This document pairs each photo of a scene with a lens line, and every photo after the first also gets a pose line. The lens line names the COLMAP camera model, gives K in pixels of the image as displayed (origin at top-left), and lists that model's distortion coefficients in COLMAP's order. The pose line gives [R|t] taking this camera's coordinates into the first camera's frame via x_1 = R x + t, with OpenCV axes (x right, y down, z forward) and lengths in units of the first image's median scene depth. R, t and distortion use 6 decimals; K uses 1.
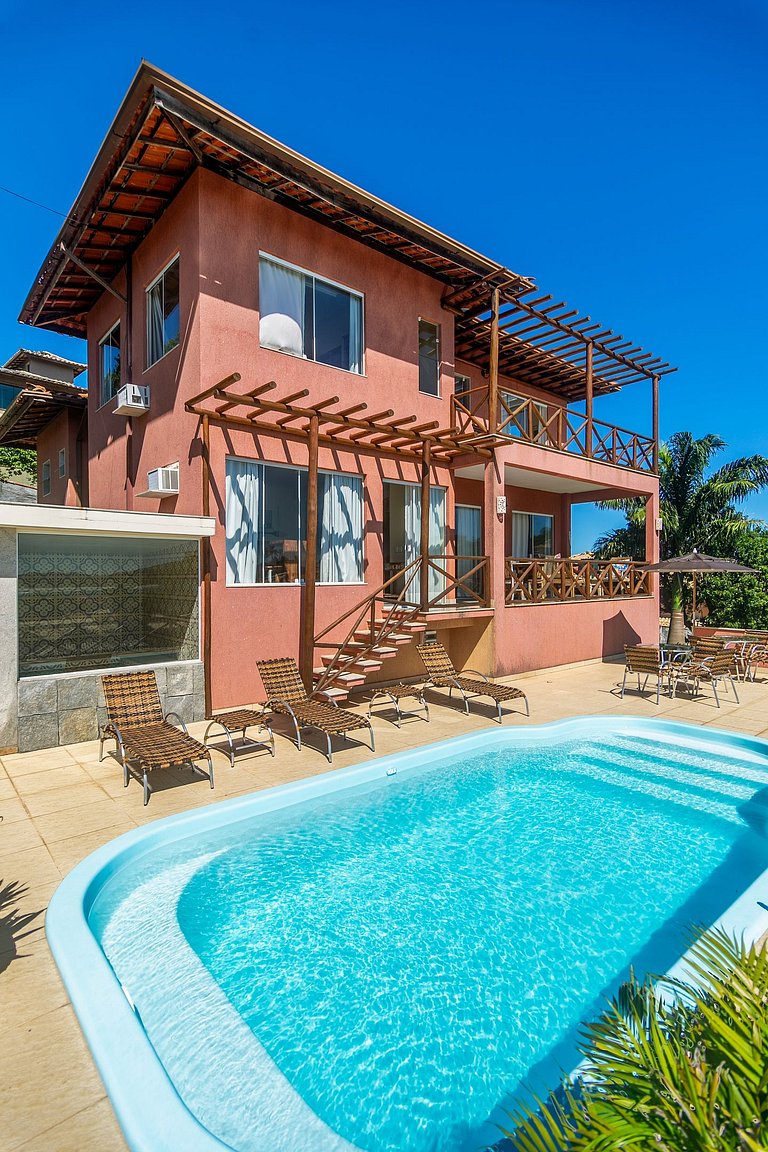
lens RADIAL K [[572.3, 0, 398.1], [0, 572.3, 565.8], [0, 0, 1]] dist [-0.000491, 0.000506]
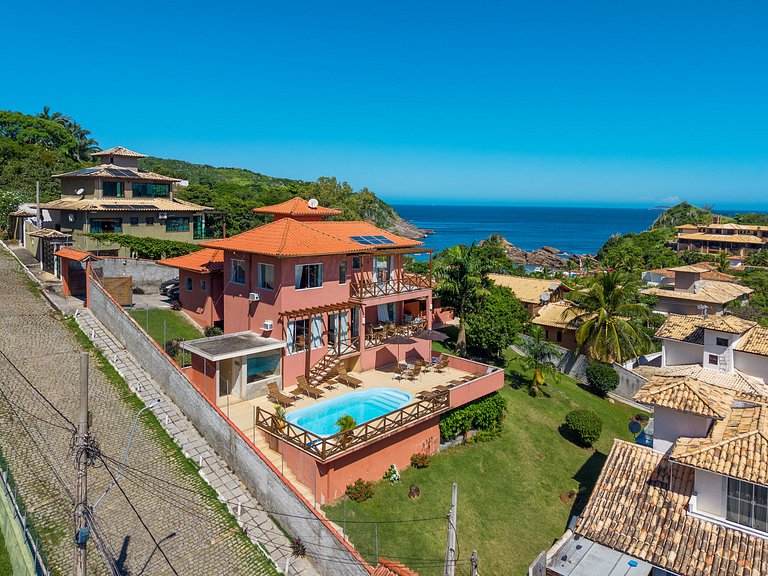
lens RADIAL K [[532.4, 0, 398.5], [0, 532.4, 215.4], [0, 0, 1]] dist [0.013232, -0.003523]
pose [[0.995210, 0.014430, 0.096692, 0.086567], [-0.017789, 0.999265, 0.033969, -0.975610], [-0.096131, -0.035526, 0.994735, -2.455858]]
